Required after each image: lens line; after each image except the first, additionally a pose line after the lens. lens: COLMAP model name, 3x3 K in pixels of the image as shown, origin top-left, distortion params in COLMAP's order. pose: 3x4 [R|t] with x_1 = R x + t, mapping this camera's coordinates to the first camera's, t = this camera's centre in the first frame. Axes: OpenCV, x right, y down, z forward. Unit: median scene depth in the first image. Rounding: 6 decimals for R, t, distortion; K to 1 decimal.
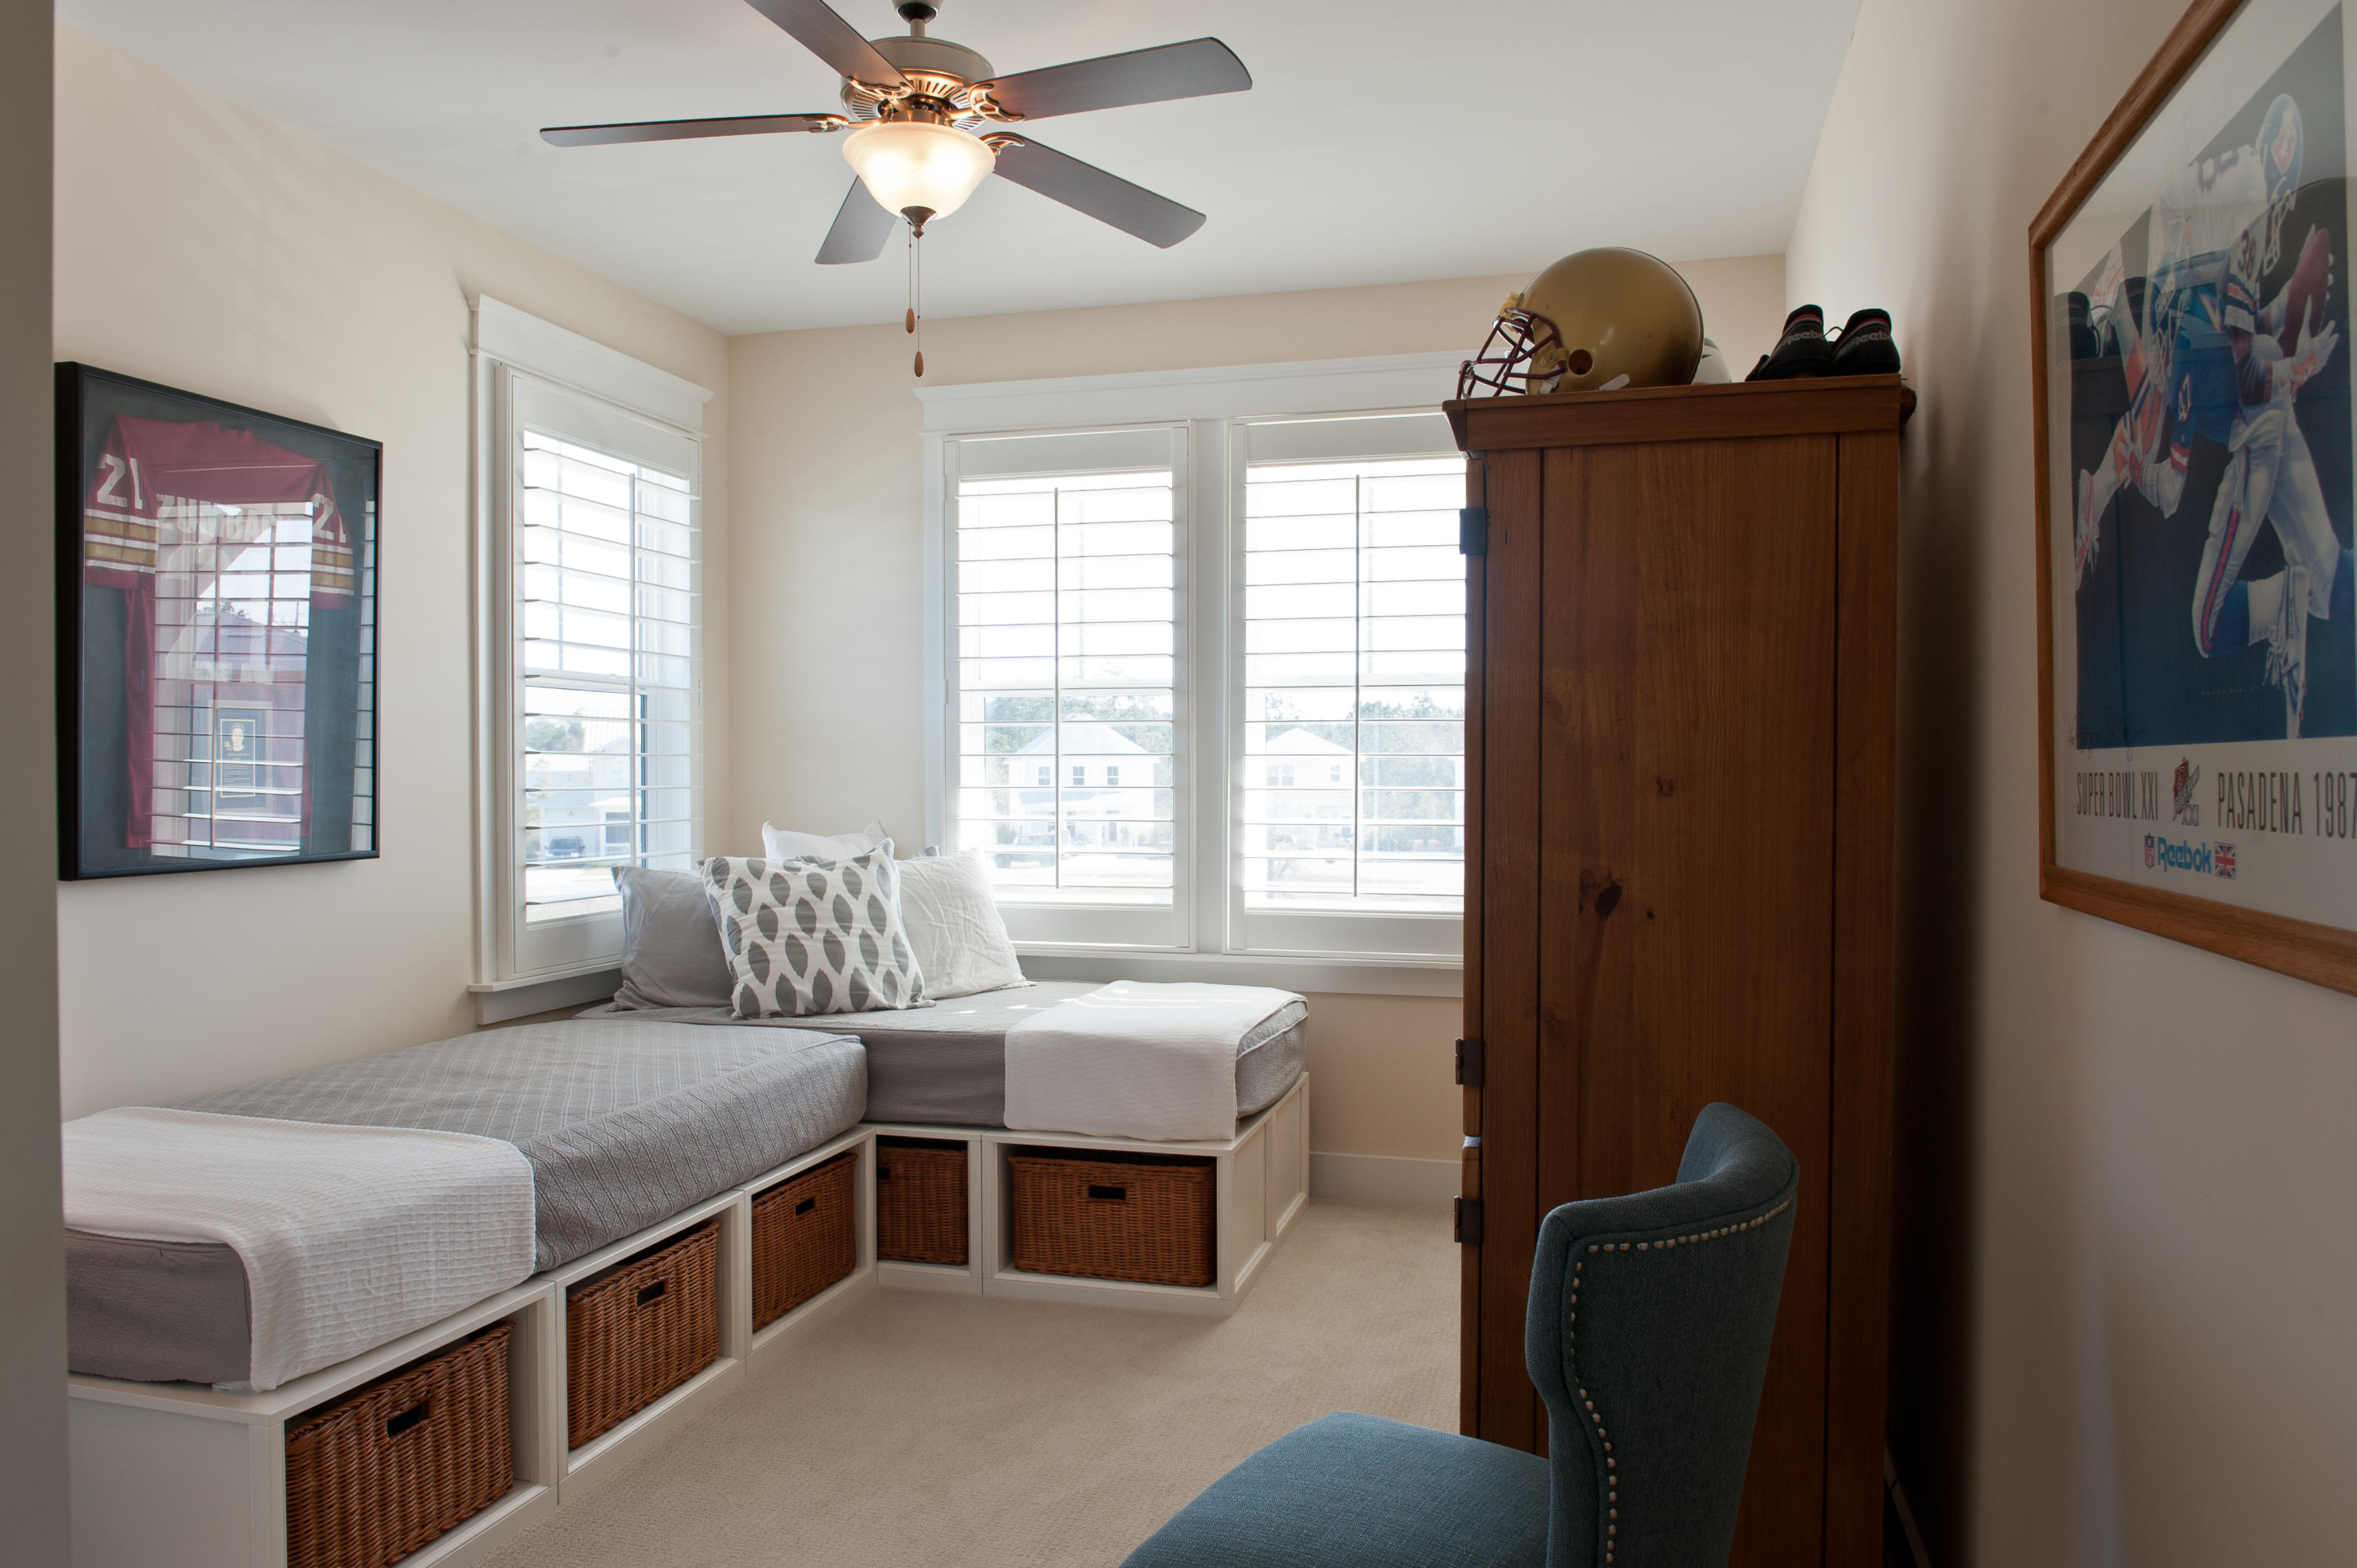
lens RADIAL K [[1639.2, 0, 1163.4], [0, 1639.2, 793.5], [0, 0, 1]] dist [-0.047840, -0.002460]
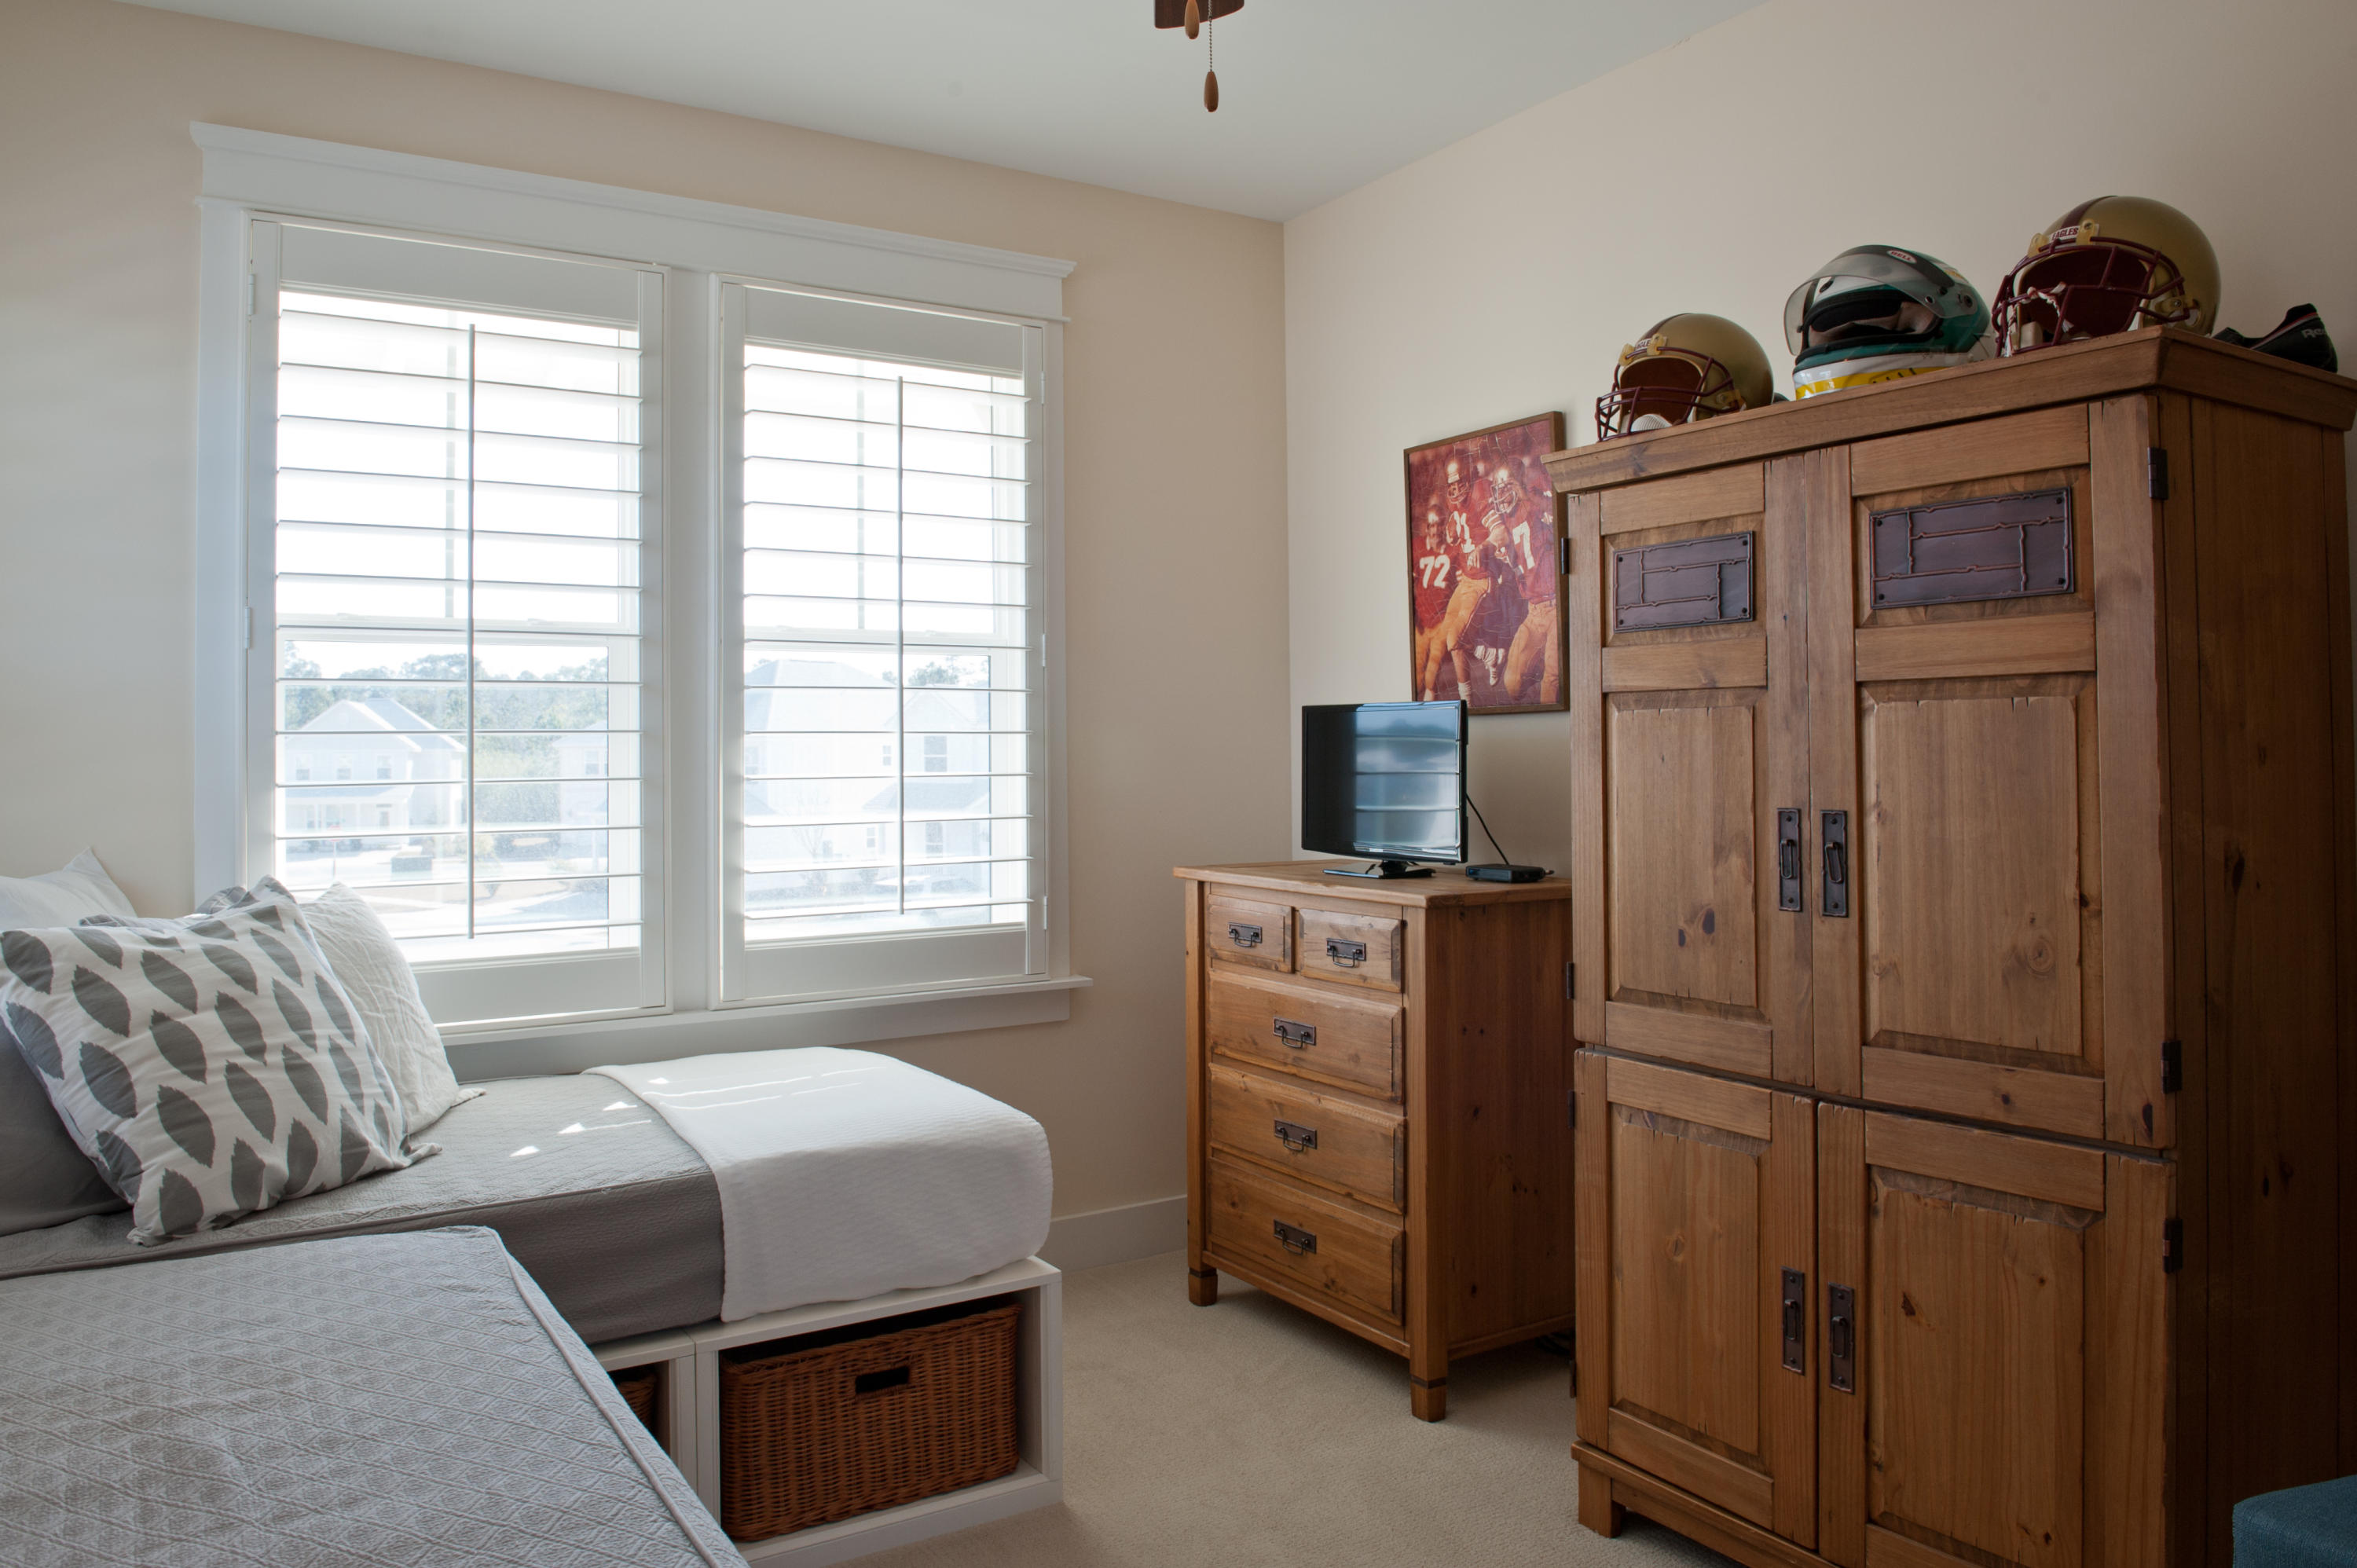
lens RADIAL K [[1685.5, 0, 1183.5], [0, 1685.5, 698.8], [0, 0, 1]] dist [-0.052337, -0.002098]
pose [[0.666178, 0.015074, 0.745640, -0.430656], [0.020821, 0.999030, -0.038799, -0.006167], [-0.745502, 0.041372, 0.665218, 0.404002]]
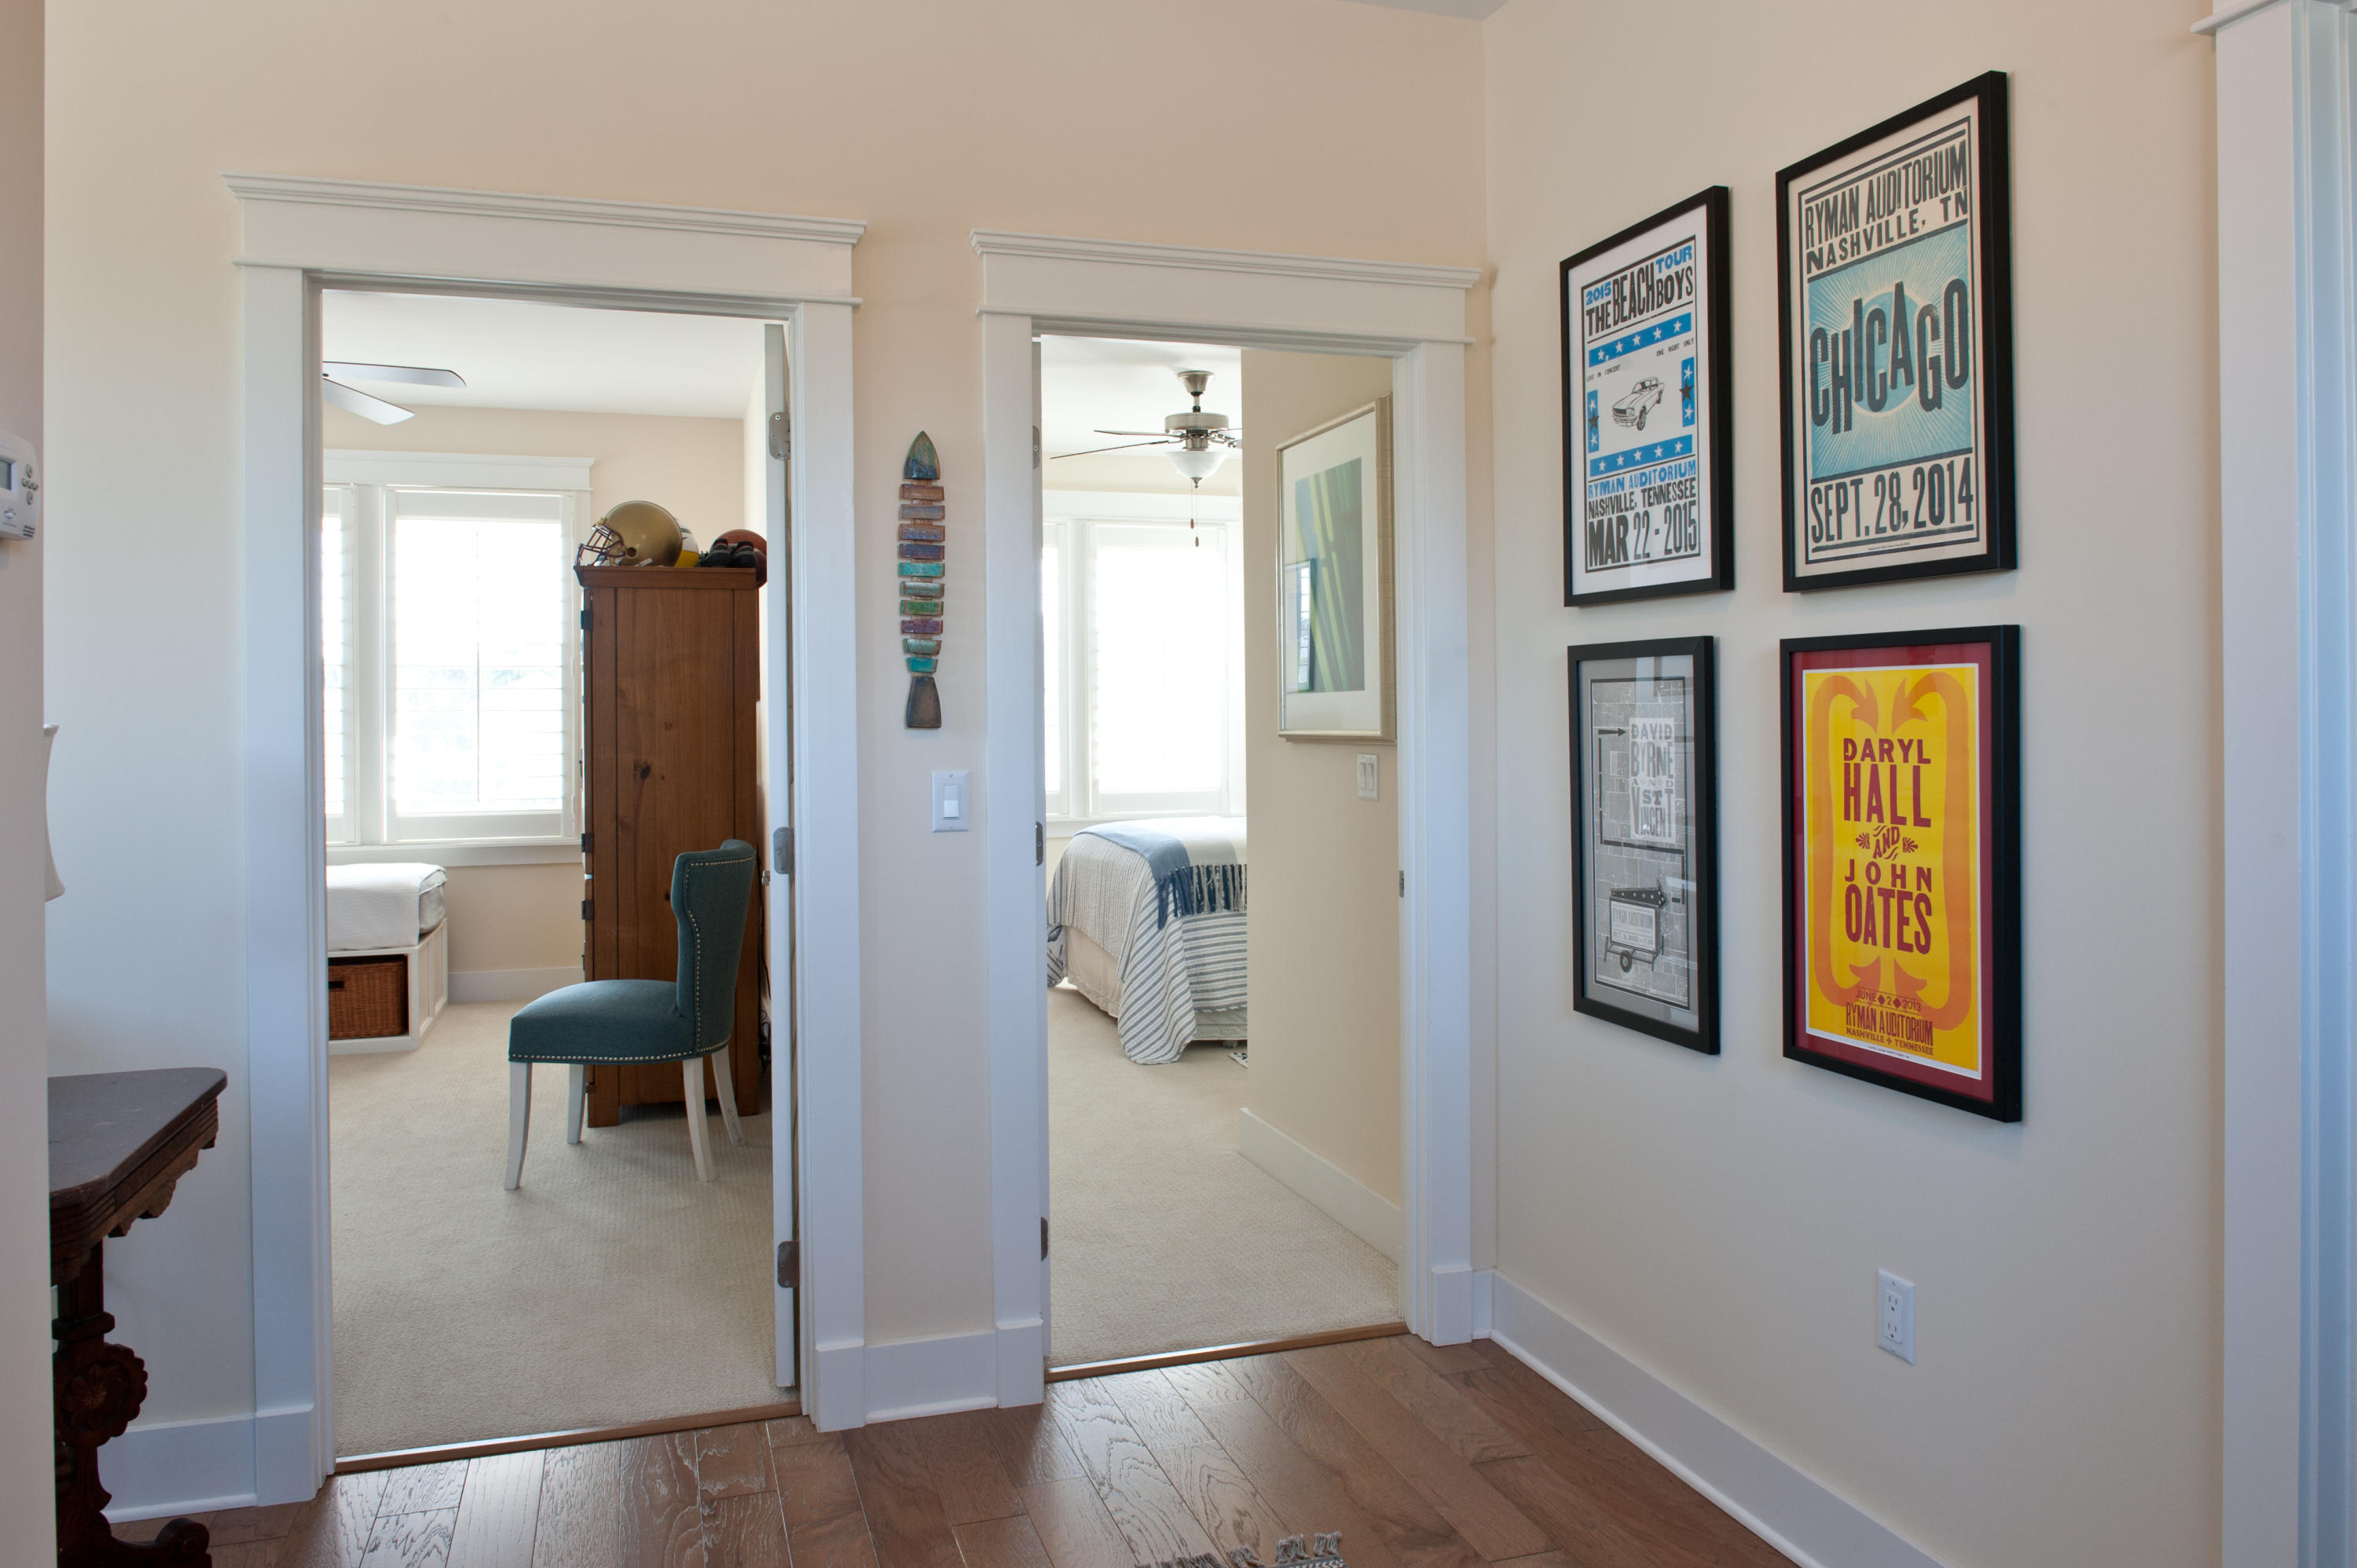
lens RADIAL K [[1675.0, 0, 1168.0], [0, 1675.0, 713.6], [0, 0, 1]] dist [-0.001573, -0.000534]
pose [[0.840278, -0.009180, 0.542078, -0.213917], [0.017955, 0.999779, -0.010901, 0.009331], [-0.541858, 0.018893, 0.840257, -0.764354]]
